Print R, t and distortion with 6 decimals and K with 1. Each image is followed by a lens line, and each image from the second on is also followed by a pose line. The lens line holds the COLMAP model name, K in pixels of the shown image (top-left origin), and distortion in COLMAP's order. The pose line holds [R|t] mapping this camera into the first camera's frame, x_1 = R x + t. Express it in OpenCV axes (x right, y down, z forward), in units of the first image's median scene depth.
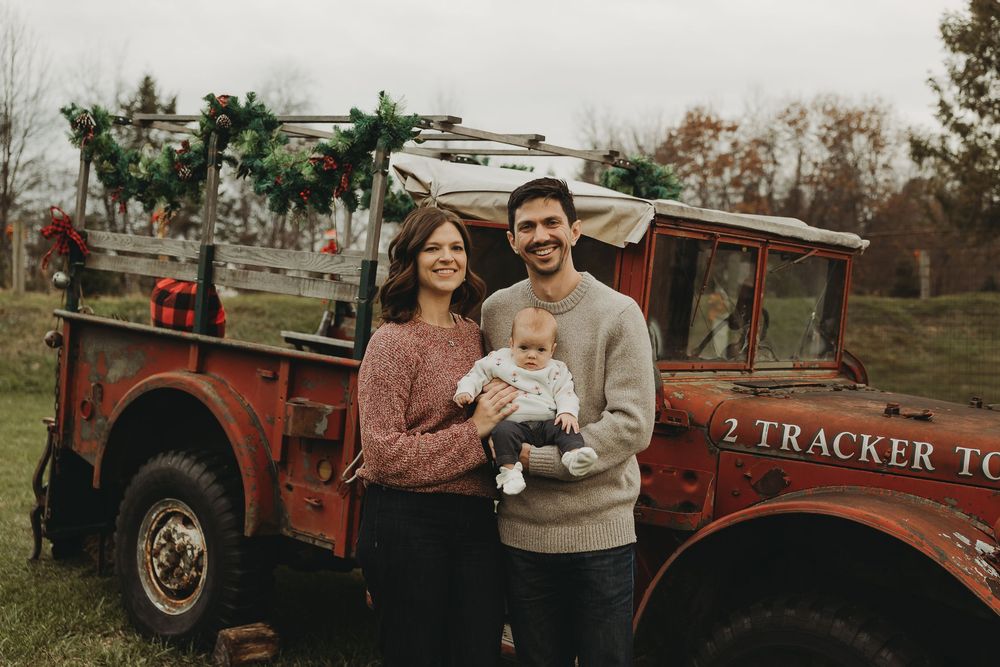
lens RADIAL K [[1250.7, 0, 500.7], [0, 1250.7, 329.0], [0, 0, 1]] dist [0.014107, -0.009731]
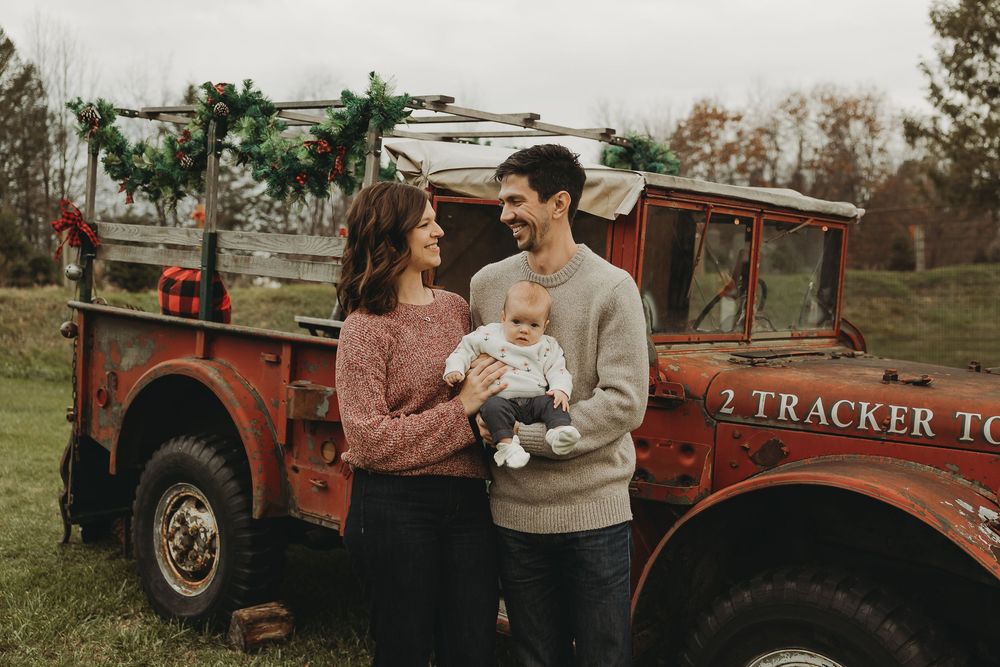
lens RADIAL K [[1159.7, 0, 518.7], [0, 1159.7, 337.6], [0, 0, 1]] dist [0.004419, 0.027307]
pose [[0.999582, -0.027918, -0.007448, 0.020479], [0.028080, 0.999350, 0.022586, 0.003772], [0.006813, -0.022786, 0.999717, 0.063210]]
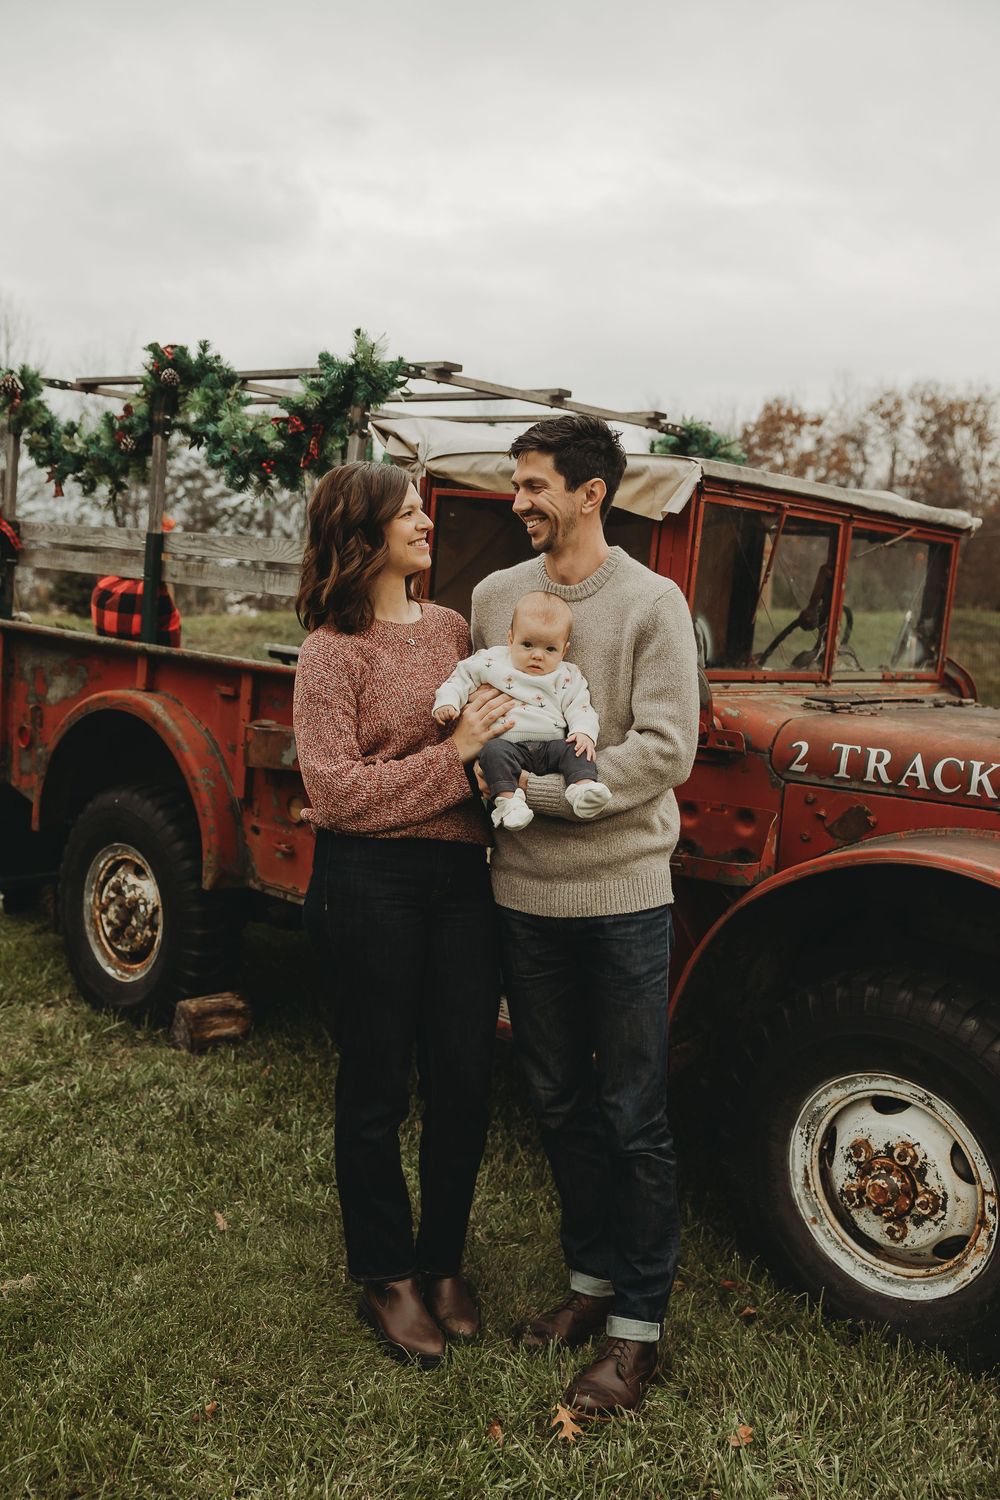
lens RADIAL K [[1388.8, 0, 500.0], [0, 1388.8, 750.0], [0, 0, 1]] dist [0.008034, 0.005993]
pose [[0.999219, -0.003506, -0.039353, 0.024670], [0.006259, 0.997523, 0.070066, 0.011708], [0.039009, -0.070258, 0.996766, 0.103722]]
